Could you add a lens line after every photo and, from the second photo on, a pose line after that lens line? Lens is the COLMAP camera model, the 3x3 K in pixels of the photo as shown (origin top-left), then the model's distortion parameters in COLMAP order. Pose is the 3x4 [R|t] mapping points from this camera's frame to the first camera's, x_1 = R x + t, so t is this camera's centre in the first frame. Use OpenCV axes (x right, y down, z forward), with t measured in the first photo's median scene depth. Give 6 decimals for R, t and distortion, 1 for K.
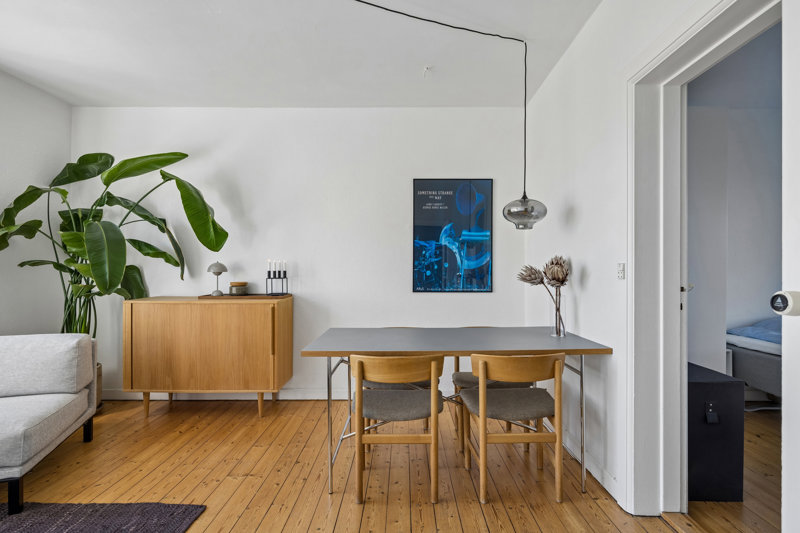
lens RADIAL K [[398.9, 0, 402.9], [0, 398.9, 268.3], [0, 0, 1]] dist [-0.001926, 0.000540]
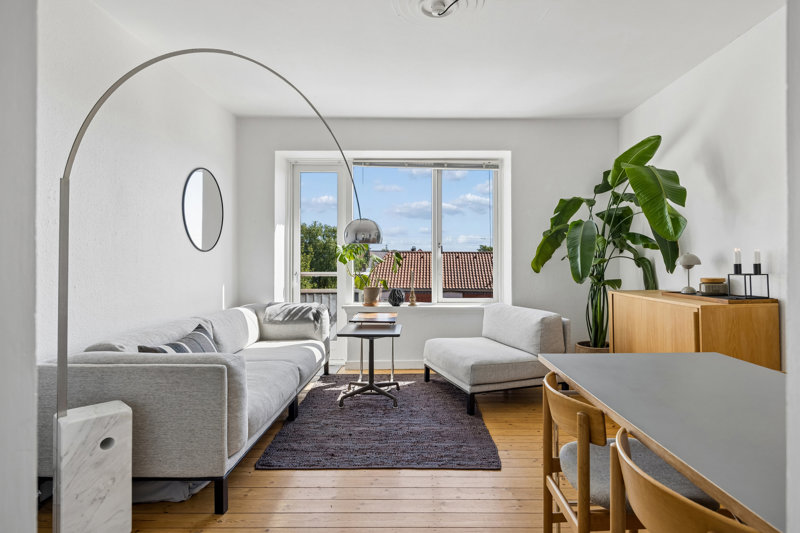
lens RADIAL K [[444.3, 0, 426.9], [0, 444.3, 254.5], [0, 0, 1]] dist [0.007631, -0.000208]
pose [[0.012135, -0.017615, -0.999771, 0.453588], [0.006348, 0.999826, -0.017539, 0.000985], [0.999906, -0.006133, 0.012245, 0.444041]]
